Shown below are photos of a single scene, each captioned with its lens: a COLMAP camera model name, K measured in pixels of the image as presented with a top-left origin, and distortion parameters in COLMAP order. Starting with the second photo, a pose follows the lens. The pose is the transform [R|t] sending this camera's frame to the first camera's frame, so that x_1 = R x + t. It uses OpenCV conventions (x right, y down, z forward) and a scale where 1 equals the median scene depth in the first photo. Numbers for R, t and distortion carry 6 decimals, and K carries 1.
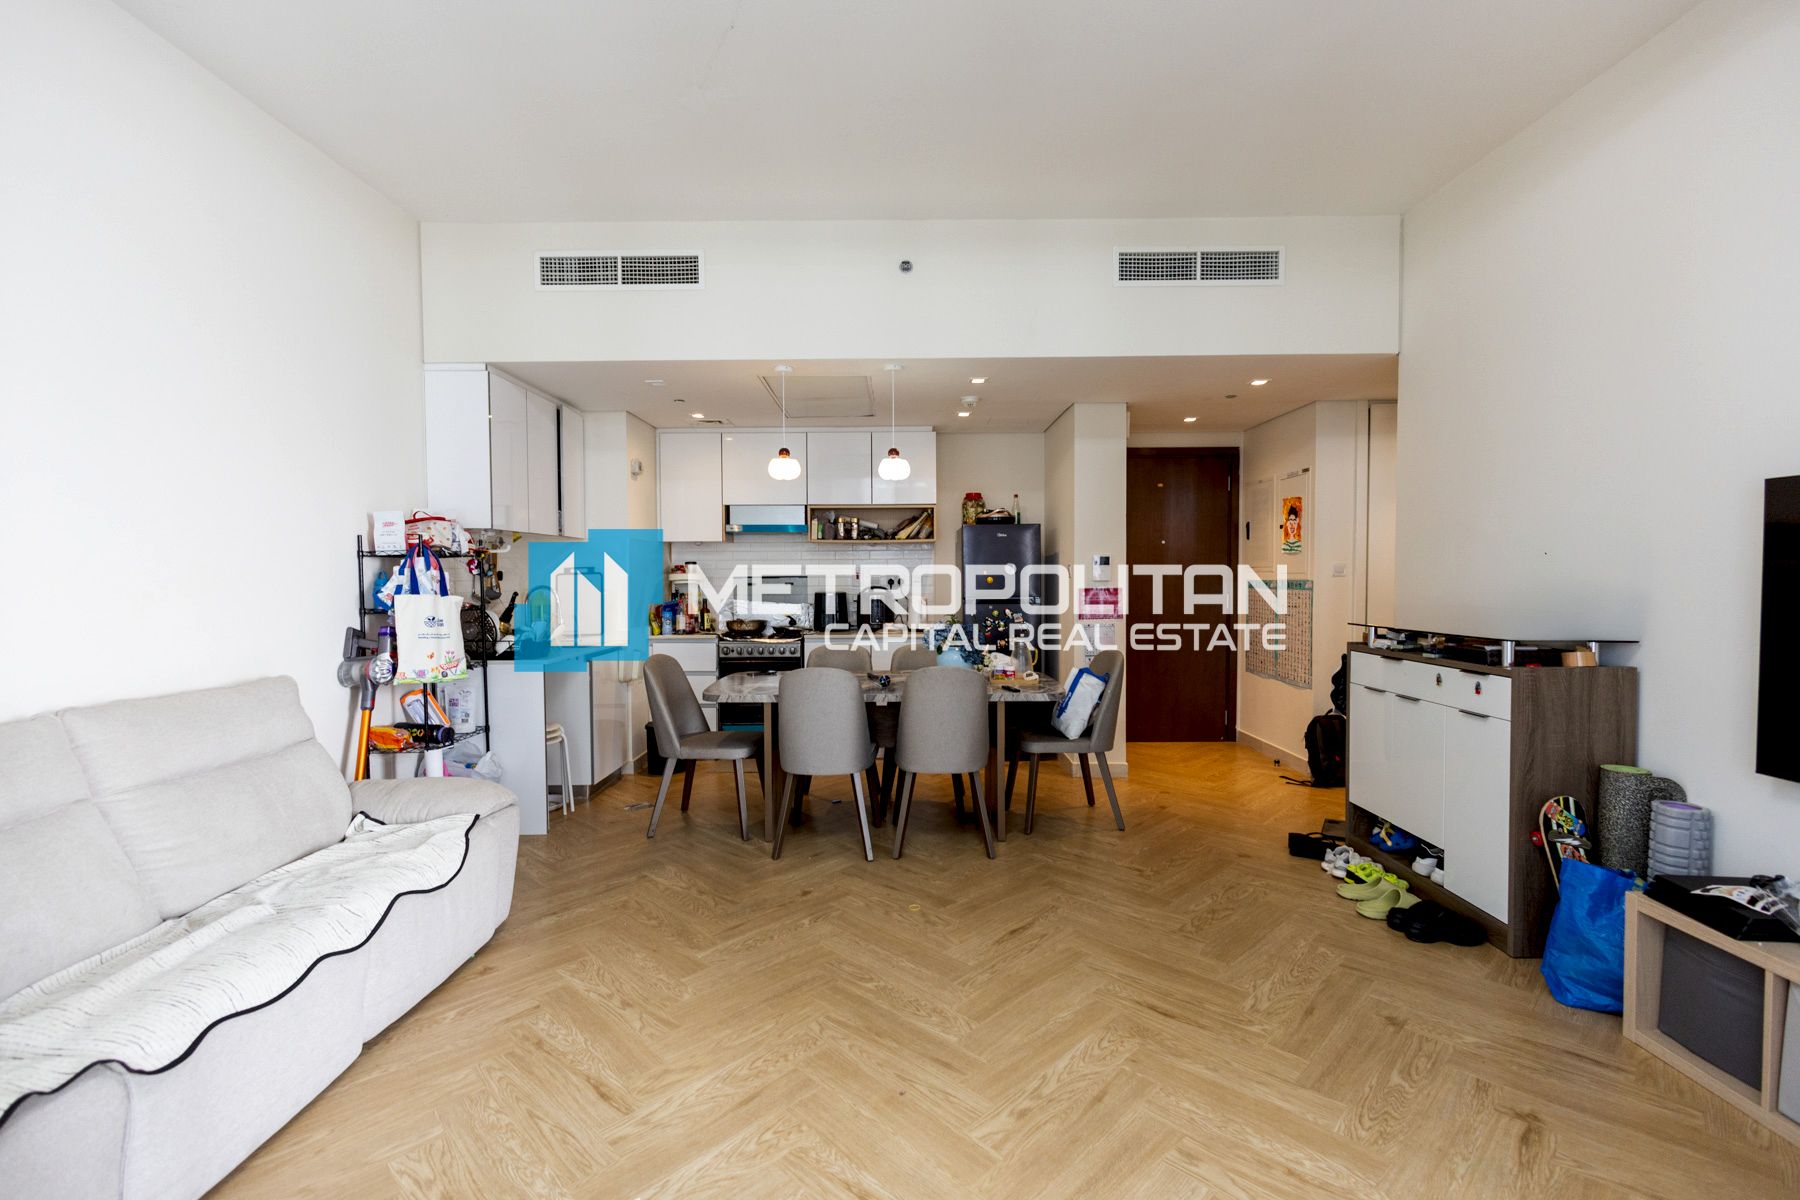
lens RADIAL K [[821.0, 0, 896.6], [0, 821.0, 602.2], [0, 0, 1]] dist [0.010186, -0.003979]
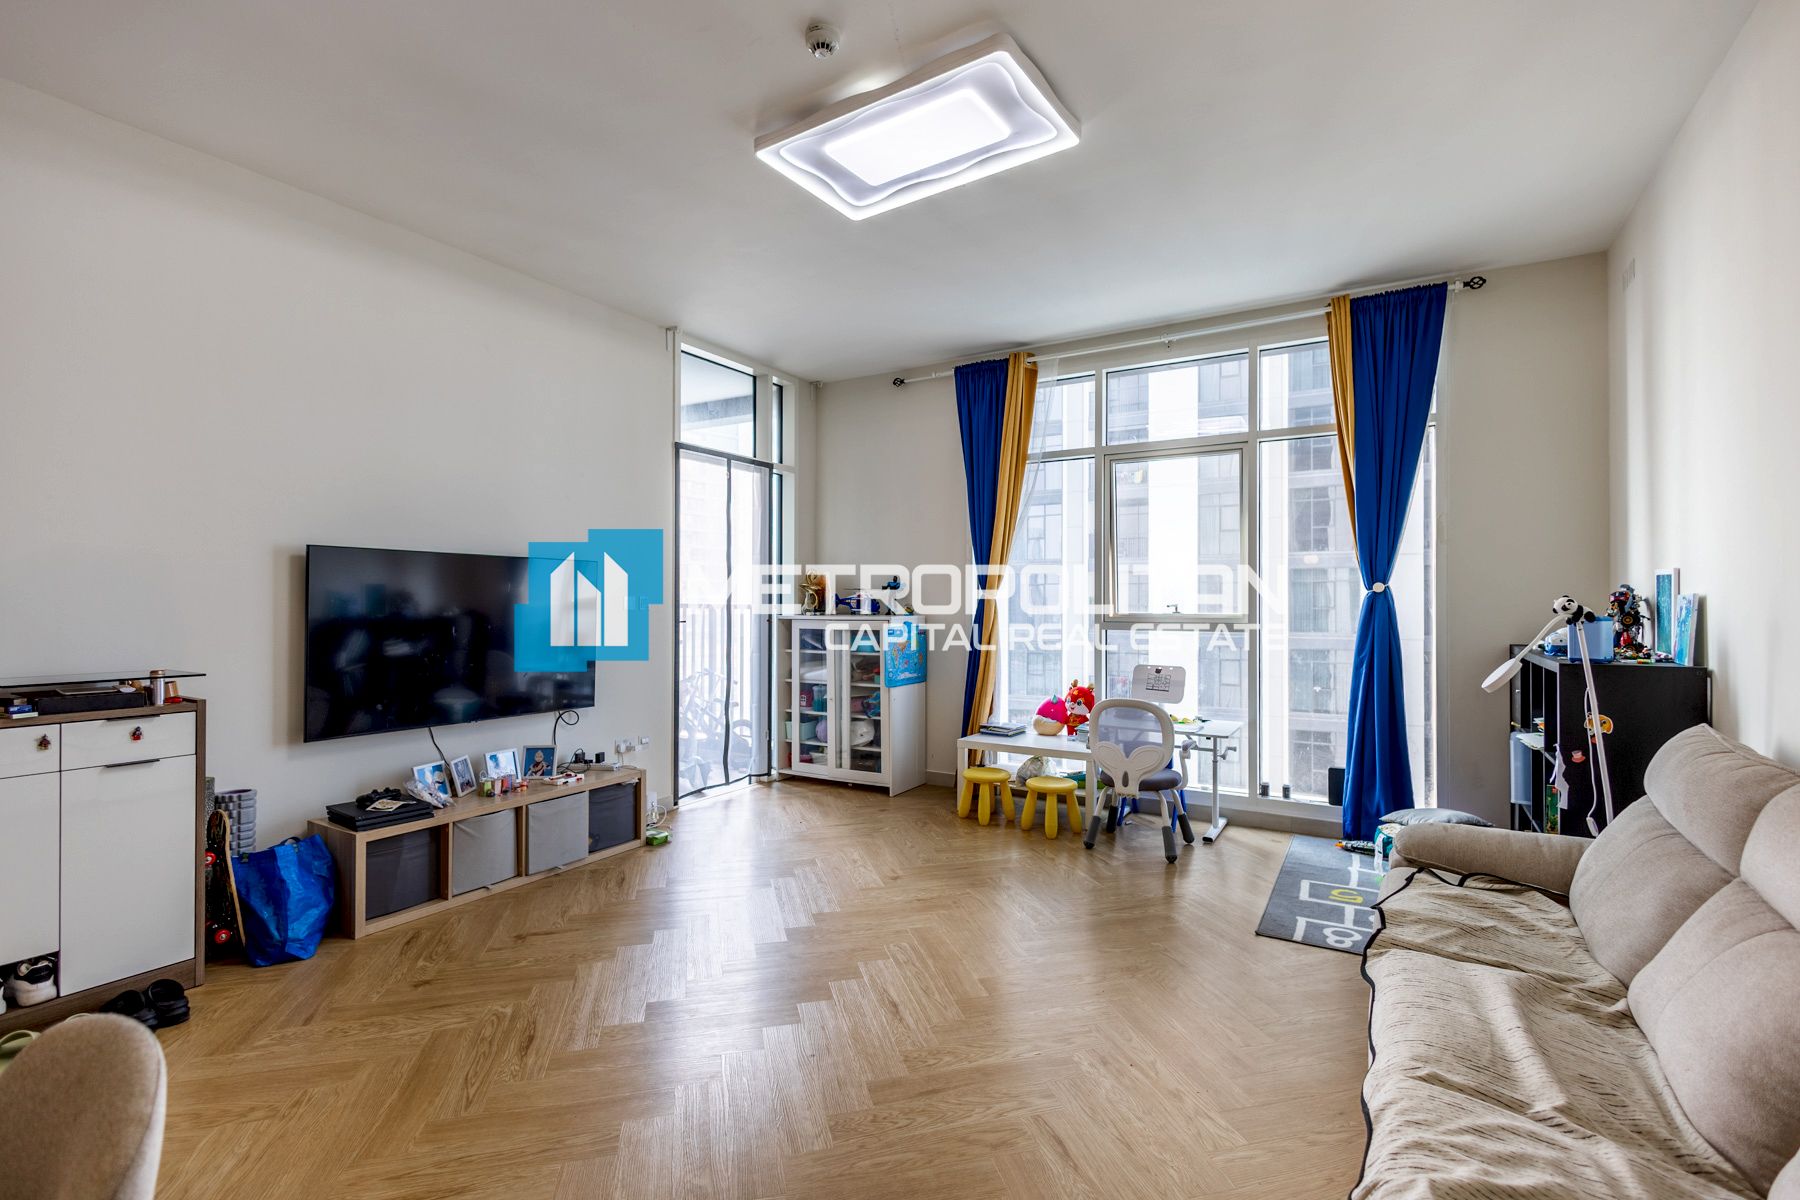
lens RADIAL K [[821.0, 0, 903.3], [0, 821.0, 591.0], [0, 0, 1]] dist [0.010186, -0.003979]
pose [[-0.860324, 0.014395, 0.509544, -0.528495], [0.021526, 0.999735, 0.008102, -0.046240], [-0.509293, 0.017939, -0.860406, 1.444781]]
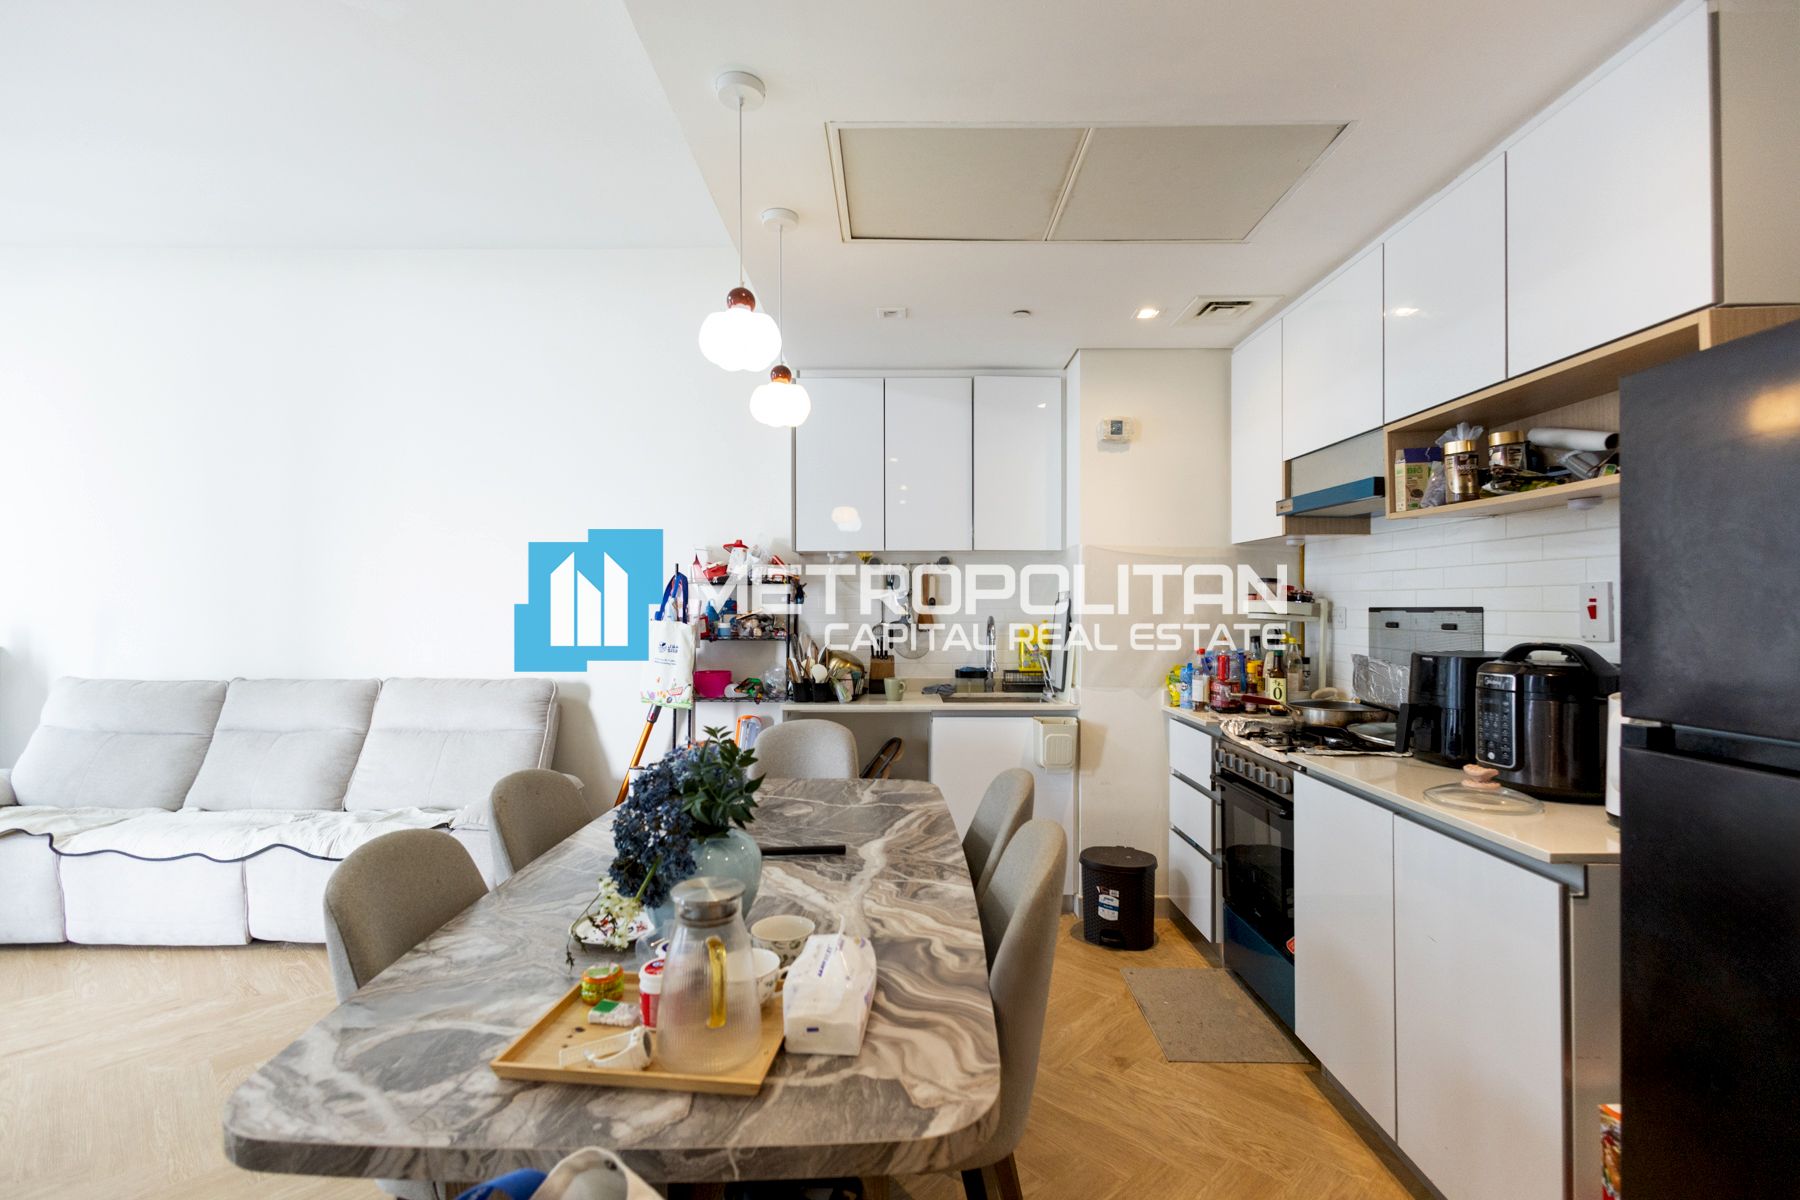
lens RADIAL K [[821.0, 0, 900.0], [0, 821.0, 602.8], [0, 0, 1]] dist [0.010186, -0.003979]
pose [[0.005683, 0.004538, -0.999974, 0.610980], [-0.032110, 0.999475, 0.004354, -0.060121], [0.999468, 0.032085, 0.005826, 1.670214]]
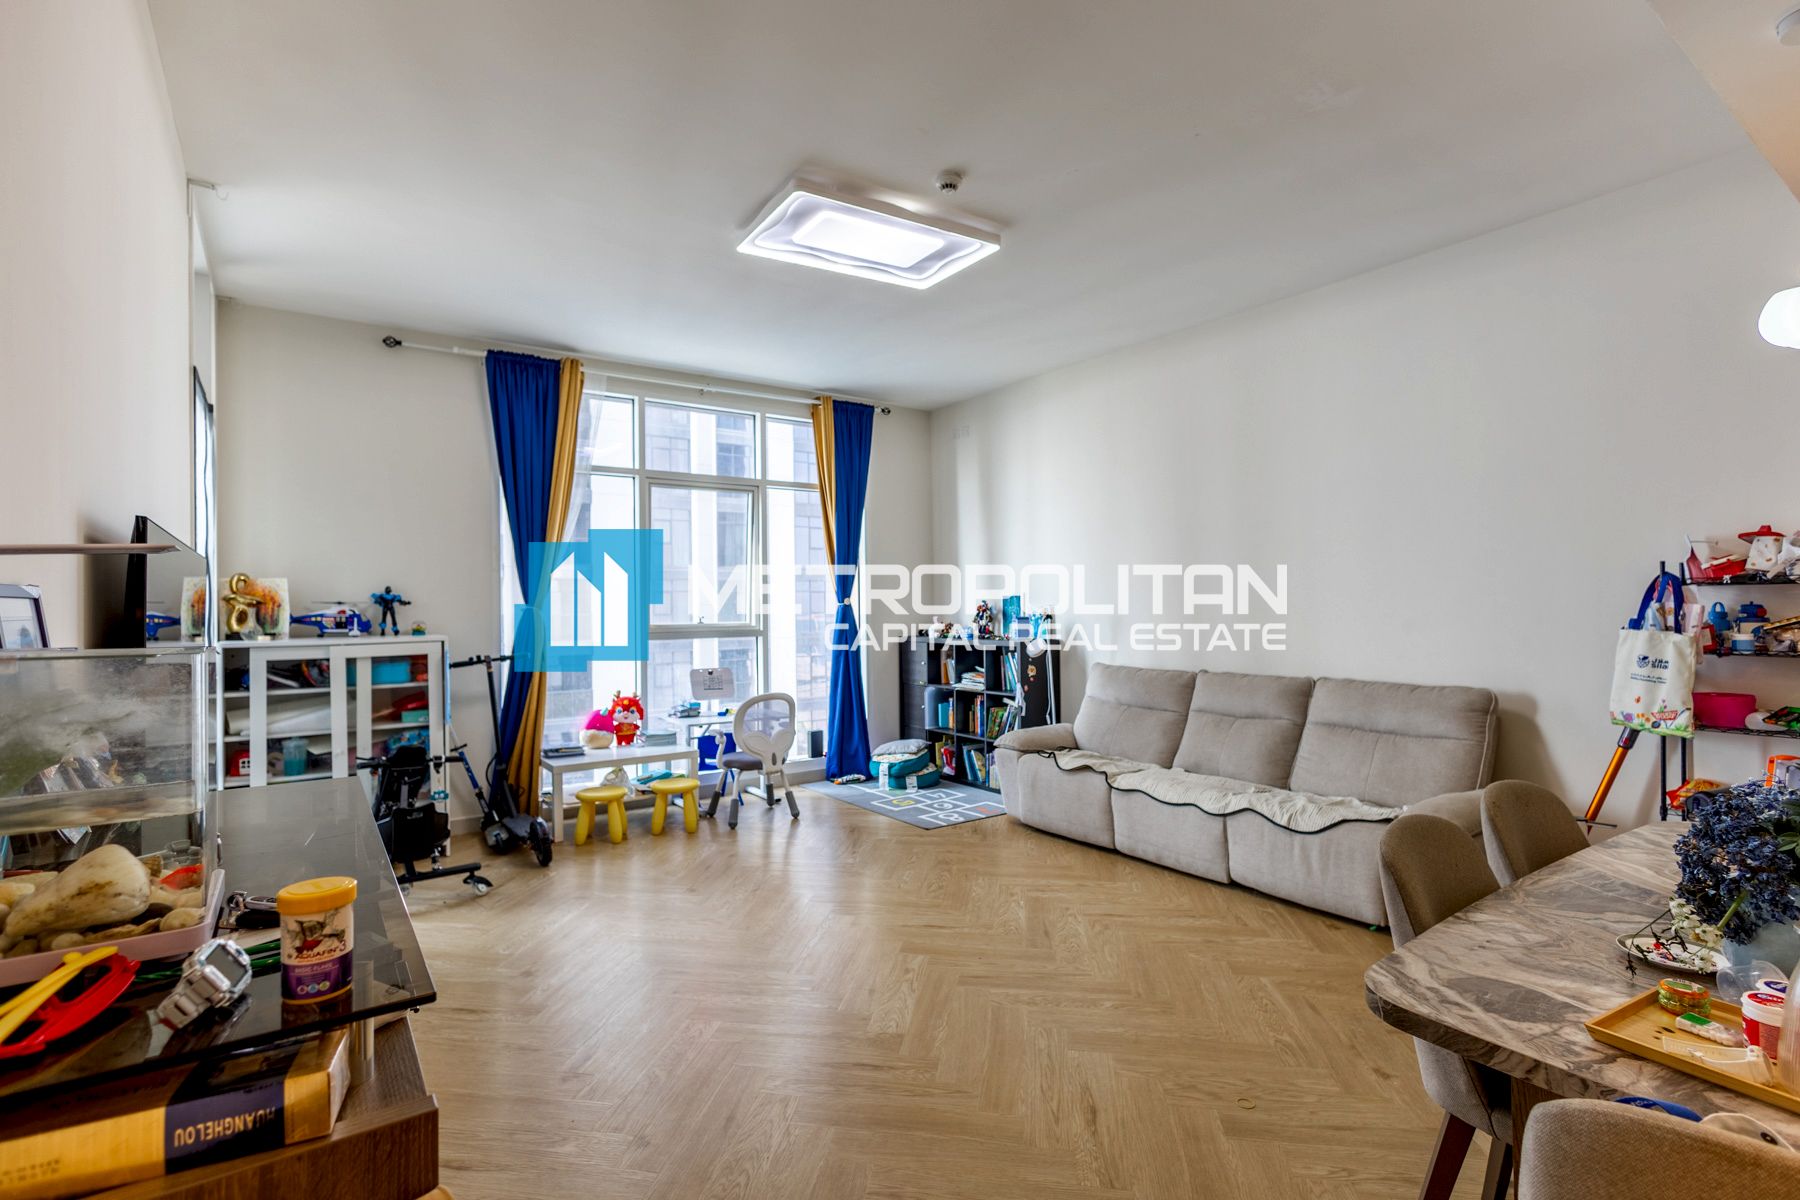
lens RADIAL K [[850.4, 0, 892.1], [0, 850.4, 597.0], [0, 0, 1]] dist [0.002202, -0.001295]
pose [[-0.815258, 0.011050, -0.578993, 0.791754], [0.000018, 0.999818, 0.019056, -0.080439], [0.579098, 0.015525, -0.815110, 1.648741]]
